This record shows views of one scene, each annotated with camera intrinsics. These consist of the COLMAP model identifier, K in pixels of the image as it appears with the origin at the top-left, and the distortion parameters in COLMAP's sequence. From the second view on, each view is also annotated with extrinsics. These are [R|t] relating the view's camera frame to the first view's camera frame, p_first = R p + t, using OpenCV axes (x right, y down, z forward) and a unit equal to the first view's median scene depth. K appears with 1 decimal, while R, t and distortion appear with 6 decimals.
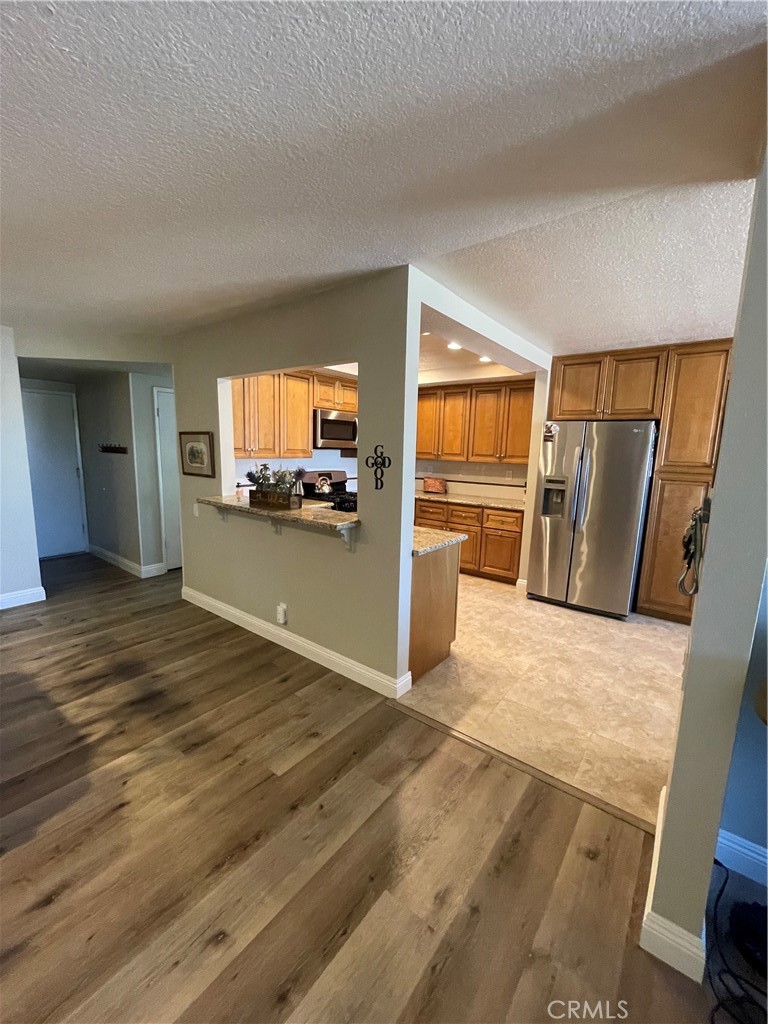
lens RADIAL K [[414.0, 0, 384.2], [0, 414.0, 512.4], [0, 0, 1]] dist [-0.002922, -0.000149]
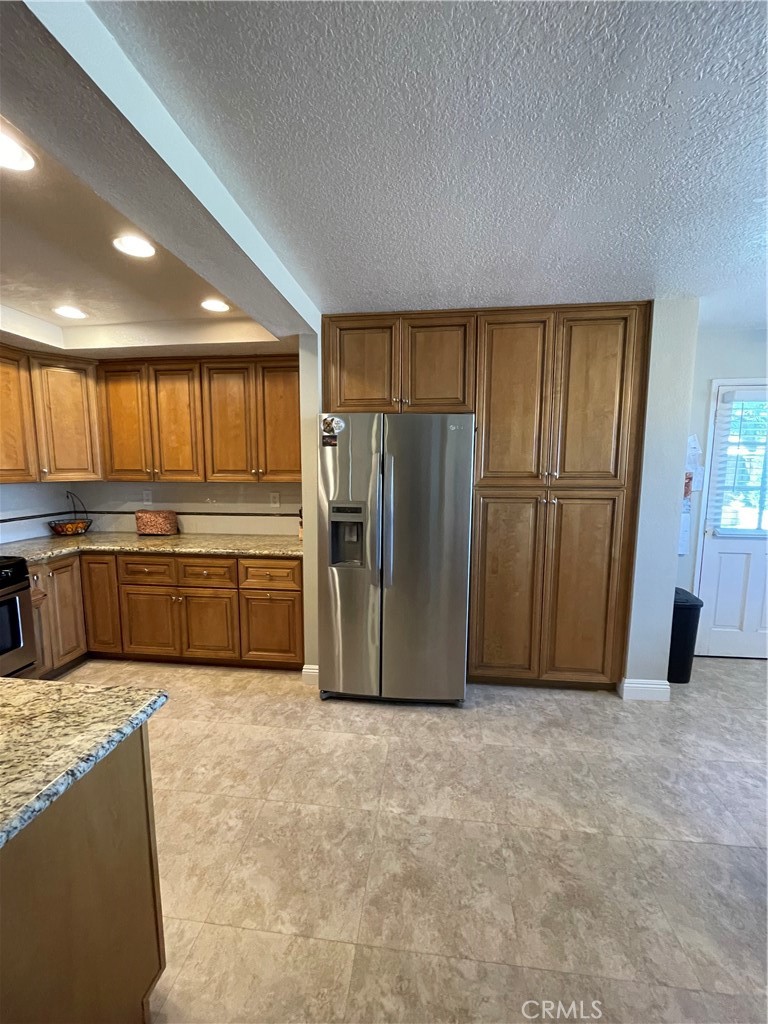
lens RADIAL K [[414.0, 0, 383.6], [0, 414.0, 512.7], [0, 0, 1]] dist [-0.002922, -0.000149]
pose [[0.858538, -0.082664, 0.506043, 0.155329], [0.100488, 0.994906, -0.007963, -0.063632], [-0.502807, 0.057688, 0.862471, 0.463911]]
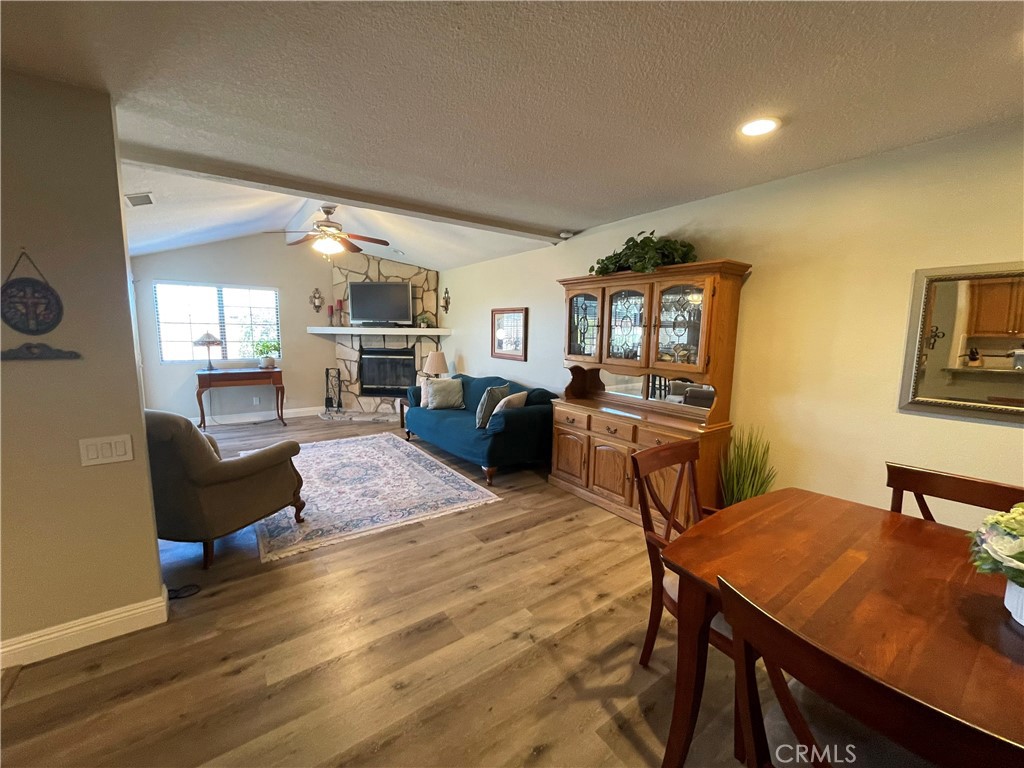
lens RADIAL K [[414.0, 0, 513.7], [0, 414.0, 384.4], [0, 0, 1]] dist [-0.002922, -0.000149]
pose [[-0.960275, -0.073044, 0.269325, -0.359790], [0.005645, 0.959852, 0.280451, -0.093343], [-0.278998, 0.270830, -0.921310, 0.643307]]
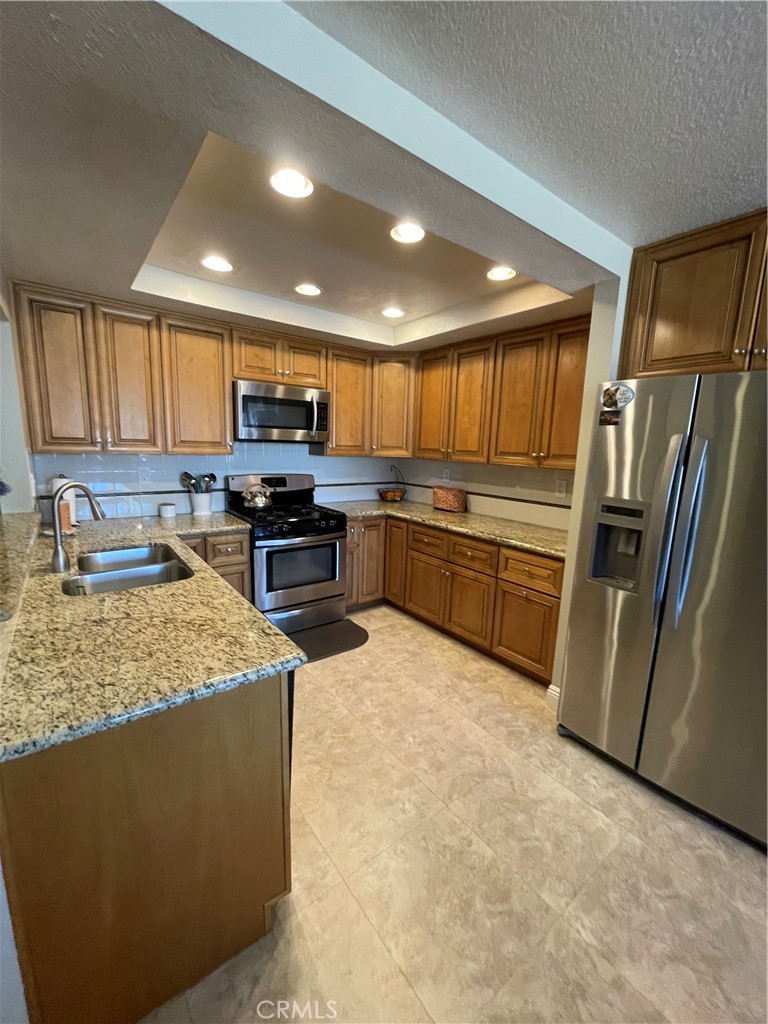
lens RADIAL K [[414.0, 0, 385.0], [0, 414.0, 512.2], [0, 0, 1]] dist [-0.002922, -0.000149]
pose [[0.966390, 0.045962, -0.252938, 0.292220], [-0.045746, 0.998930, 0.006738, -0.068013], [0.252977, 0.005060, 0.967459, 0.515387]]
